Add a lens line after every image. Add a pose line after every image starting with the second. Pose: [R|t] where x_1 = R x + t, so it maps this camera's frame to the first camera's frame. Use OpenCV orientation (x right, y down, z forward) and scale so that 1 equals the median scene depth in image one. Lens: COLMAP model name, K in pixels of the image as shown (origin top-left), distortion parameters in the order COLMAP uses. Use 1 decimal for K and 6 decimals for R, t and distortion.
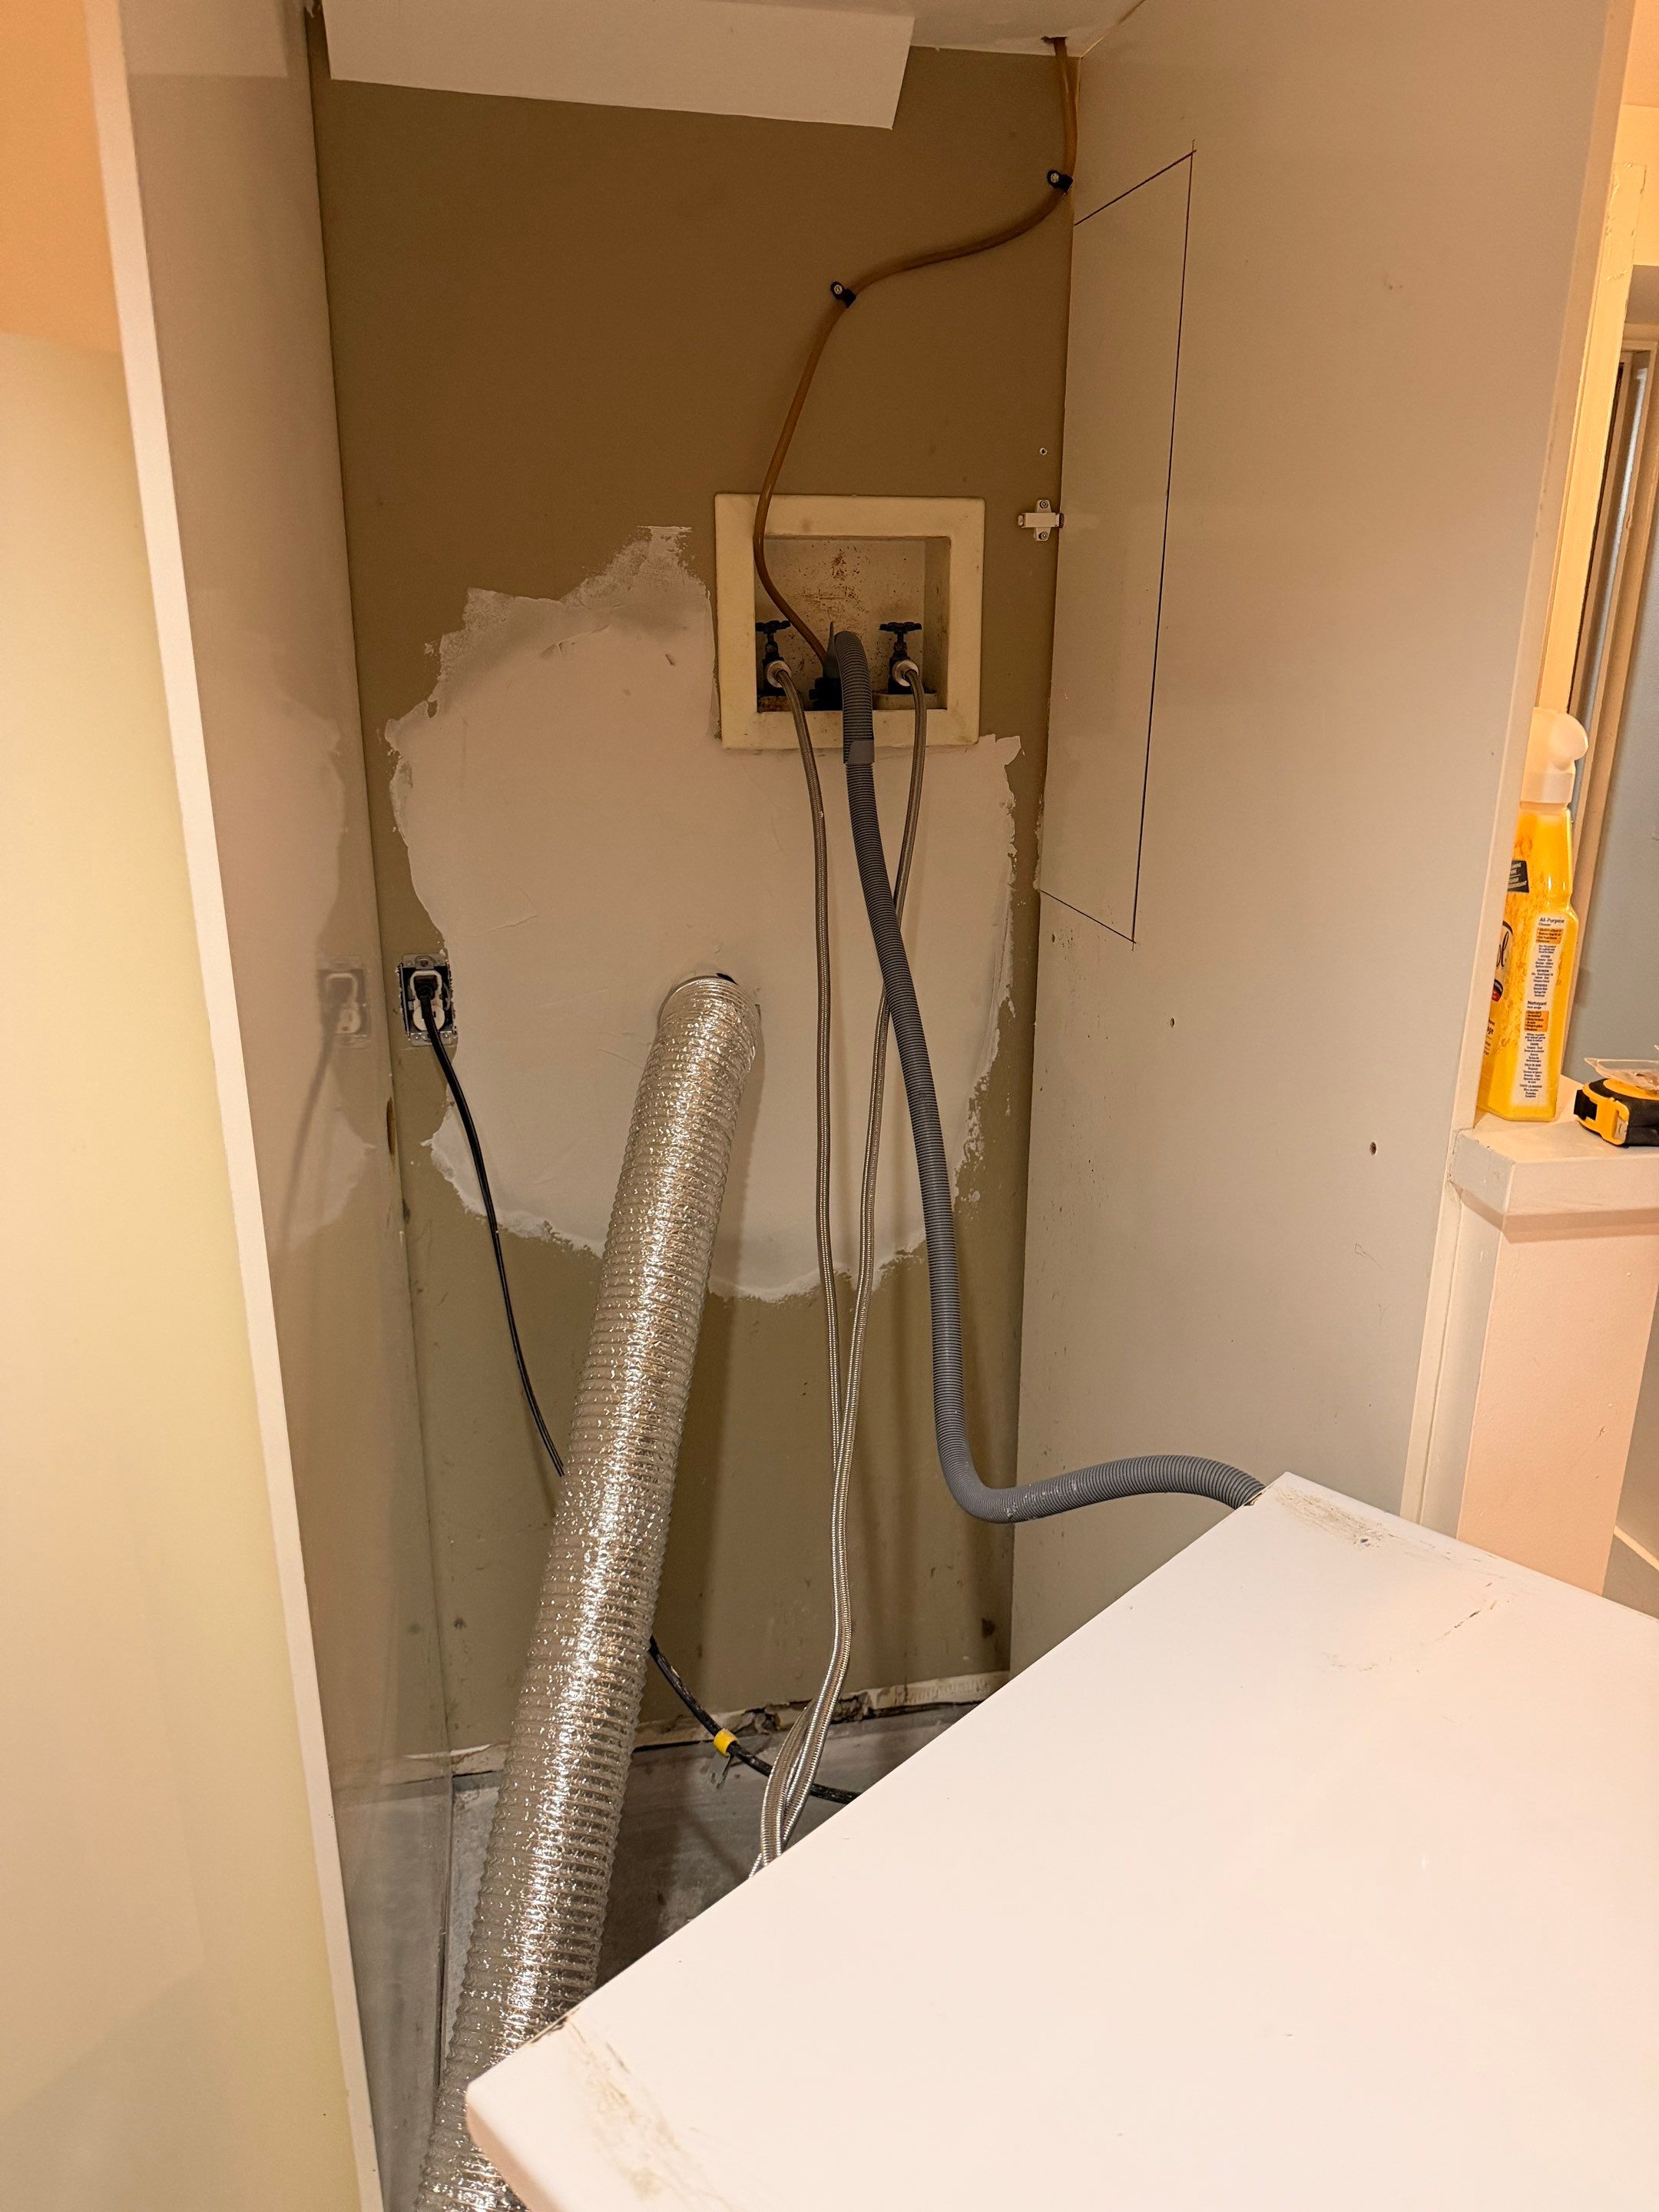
lens RADIAL K [[1577.0, 0, 814.8], [0, 1577.0, 1114.0], [0, 0, 1]] dist [0.015879, -0.043688]
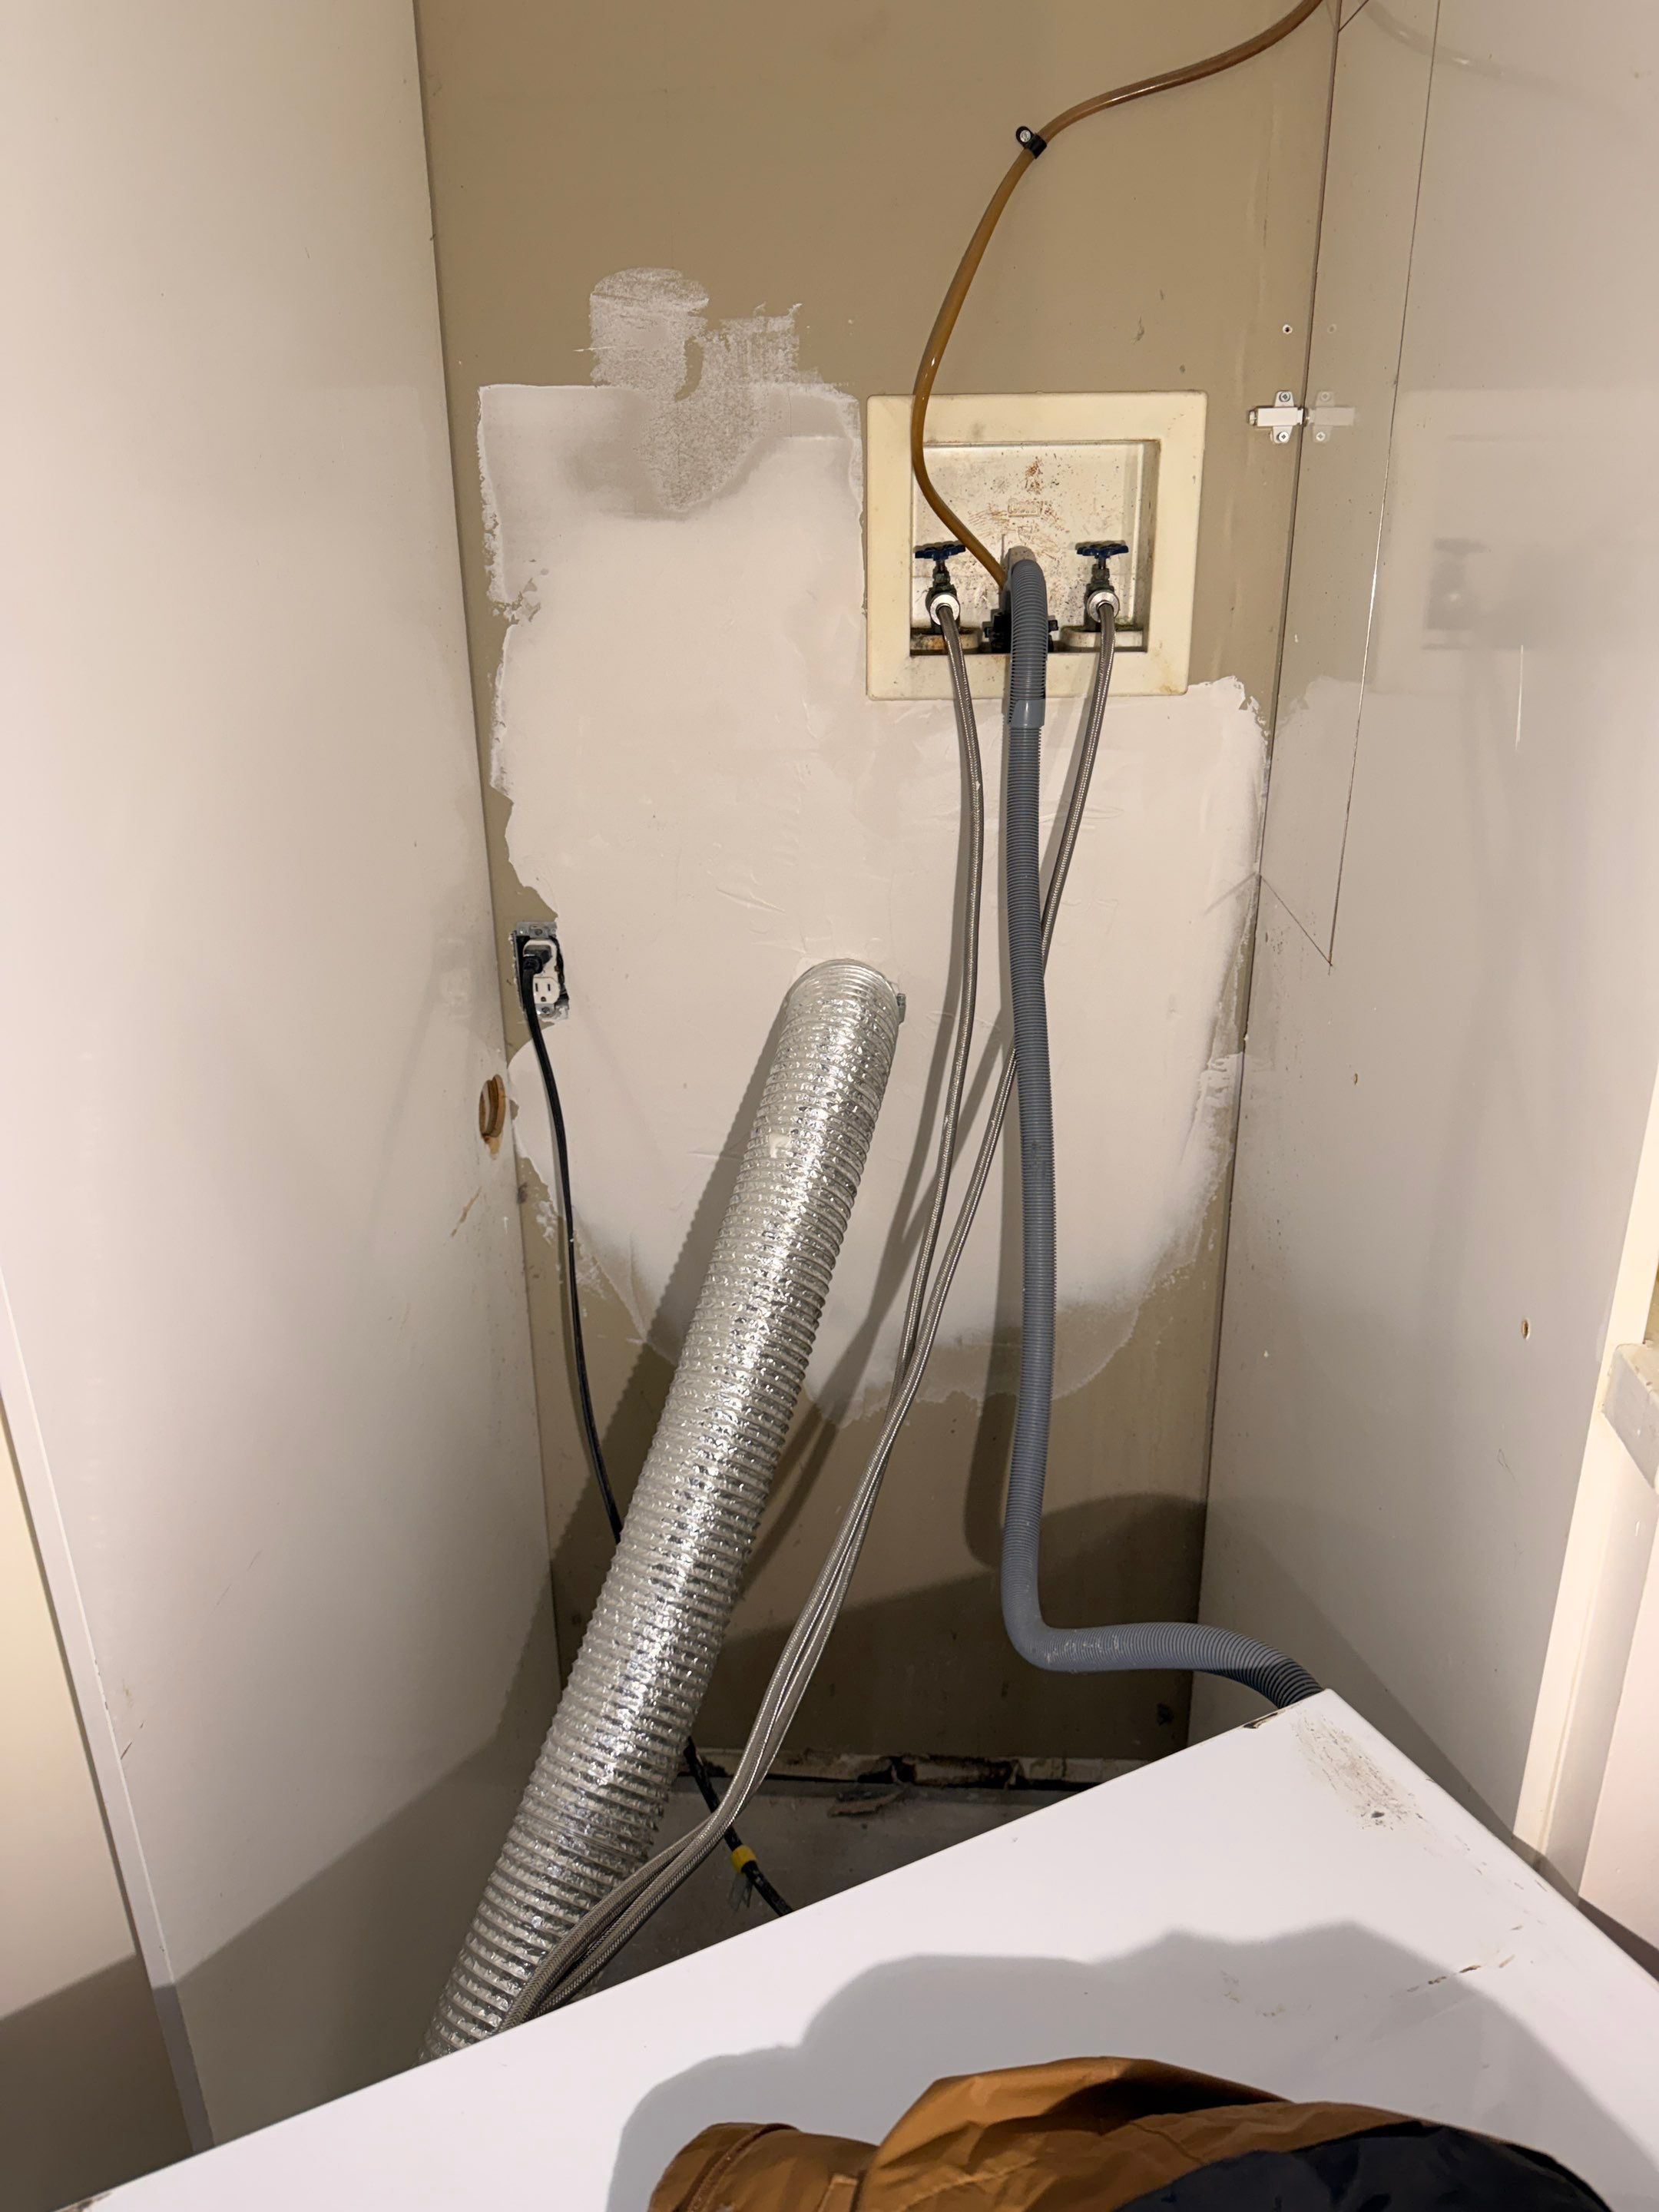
lens RADIAL K [[1577.0, 0, 815.1], [0, 1577.0, 1090.3], [0, 0, 1]] dist [0.015879, -0.043688]
pose [[0.965181, 0.079923, -0.249076, 0.148362], [-0.066667, 0.995895, 0.061222, -0.073764], [0.252947, -0.042485, 0.966547, 0.164843]]
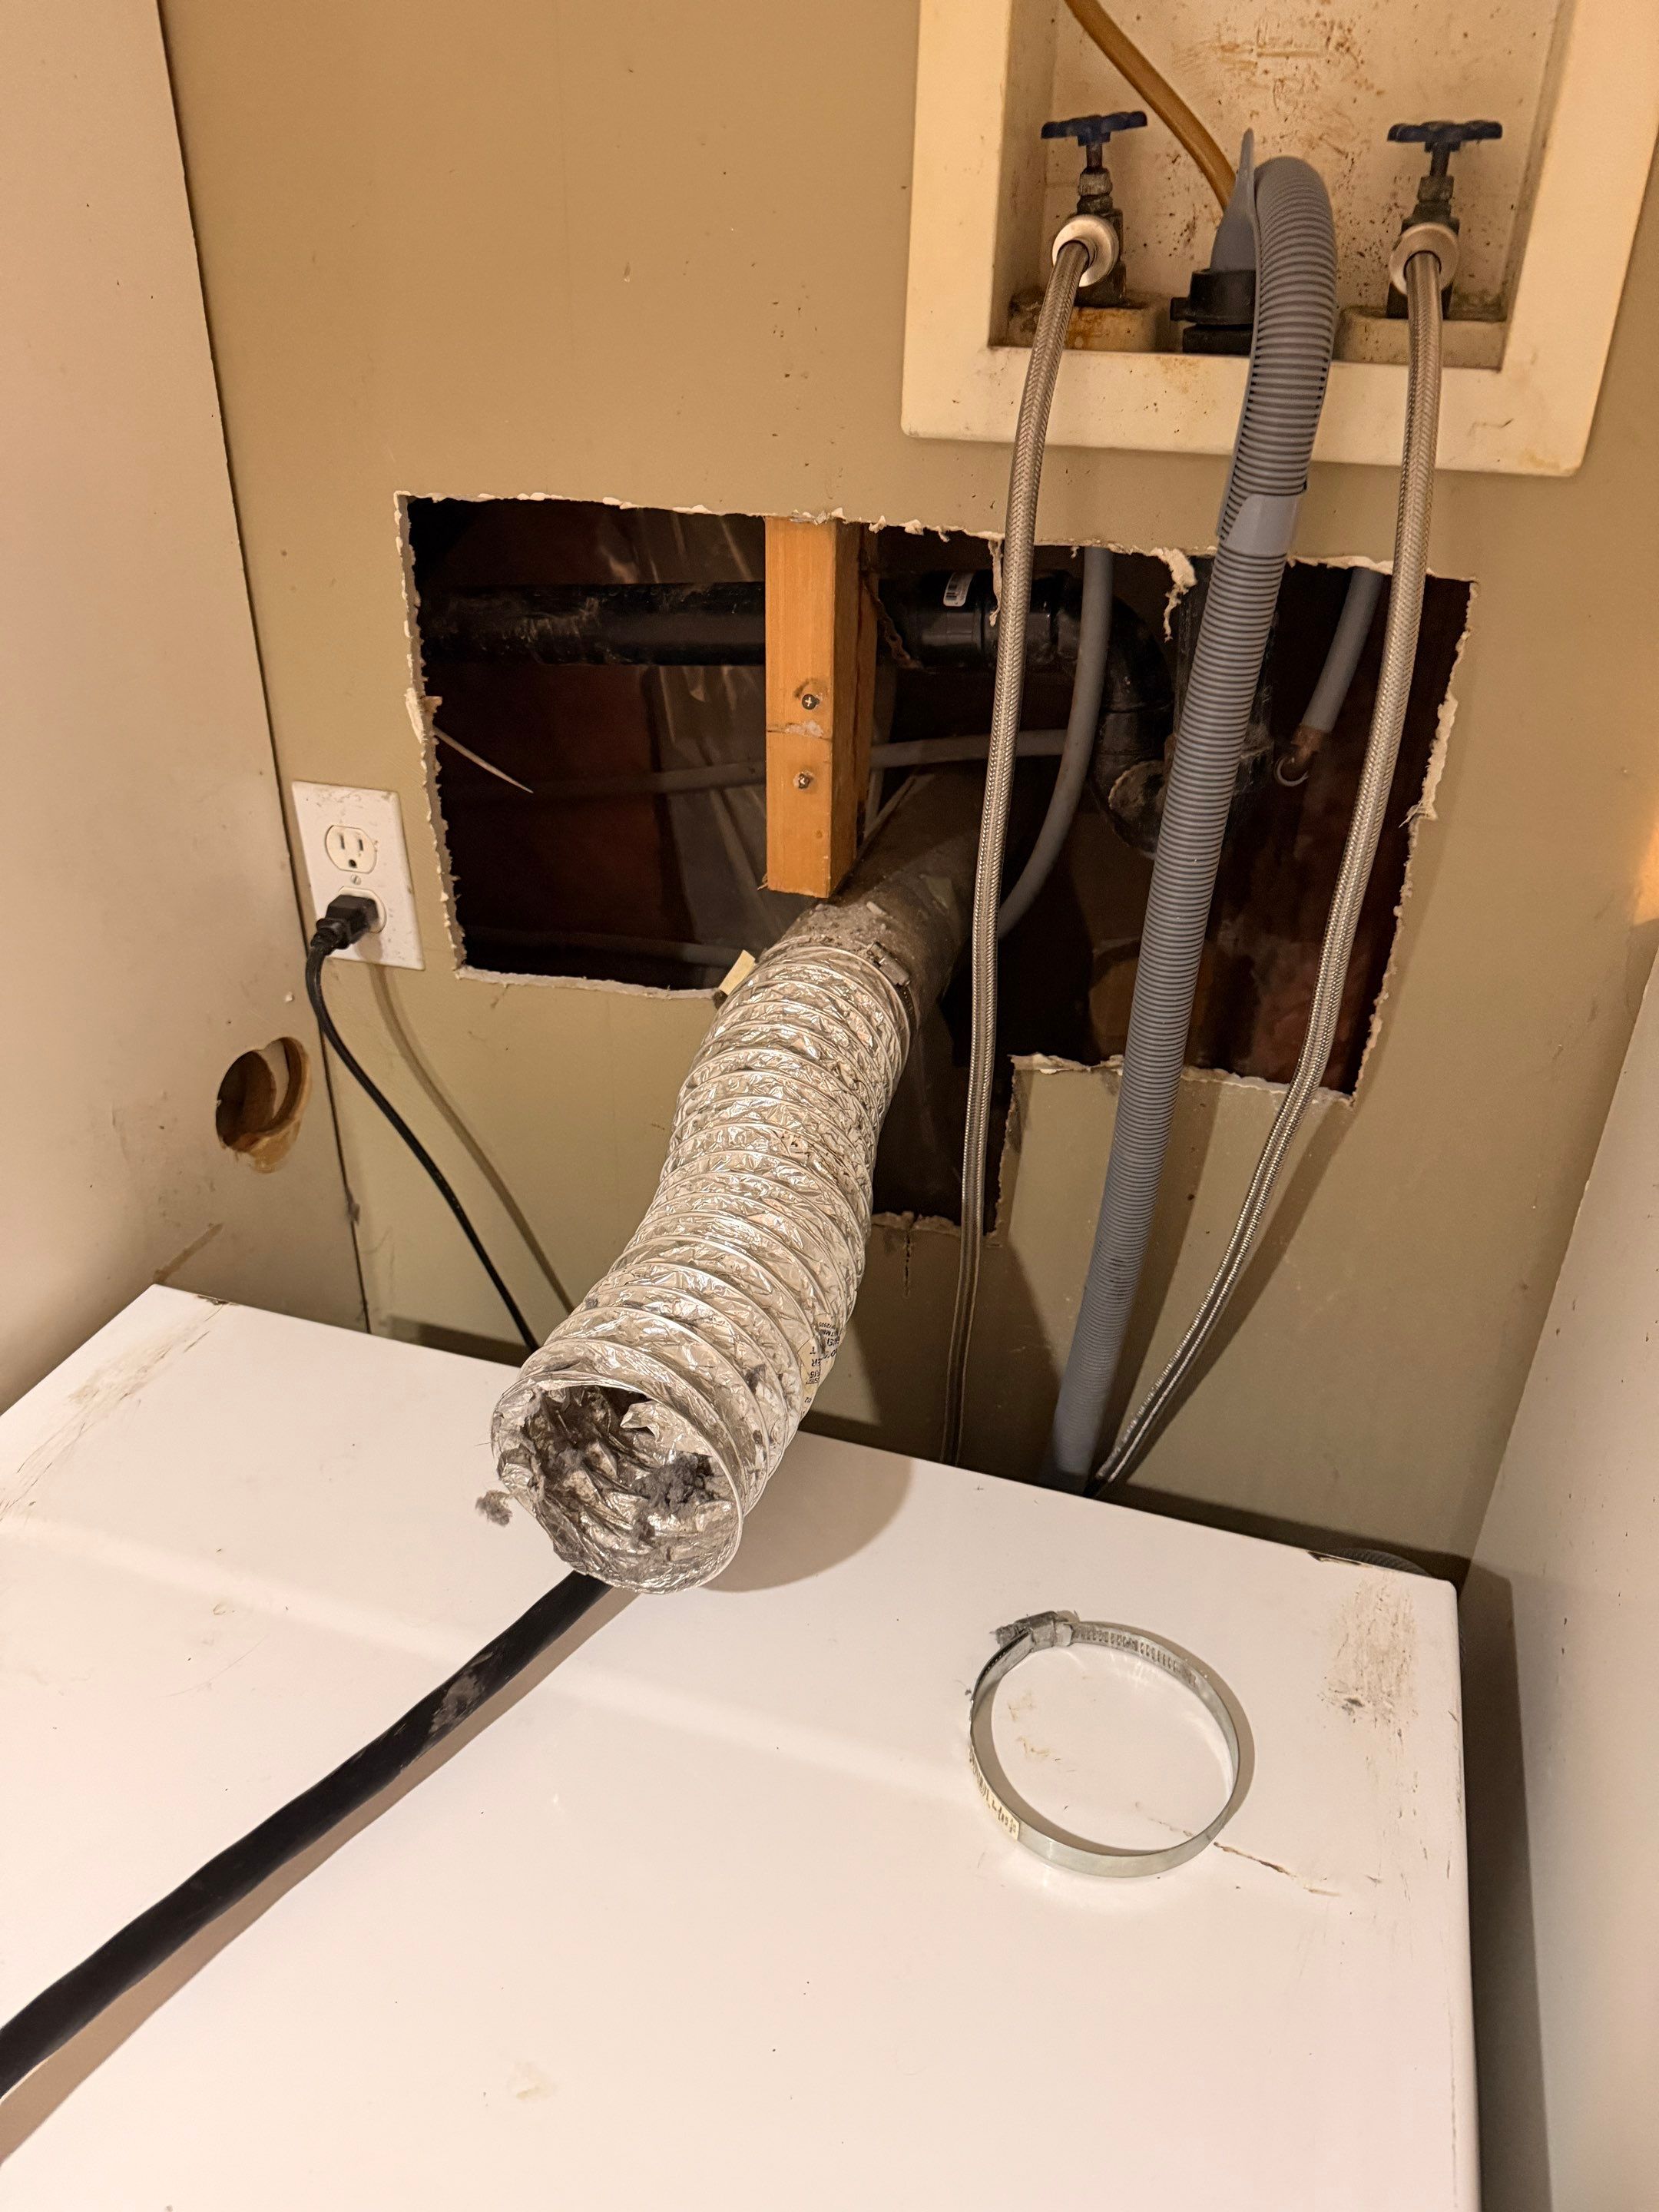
lens RADIAL K [[1577.0, 0, 806.7], [0, 1577.0, 1098.6], [0, 0, 1]] dist [0.015879, -0.043688]
pose [[0.870784, 0.253211, -0.421449, 0.148842], [-0.160281, 0.956555, 0.243540, -0.166605], [0.464807, -0.144520, 0.873538, 0.612489]]
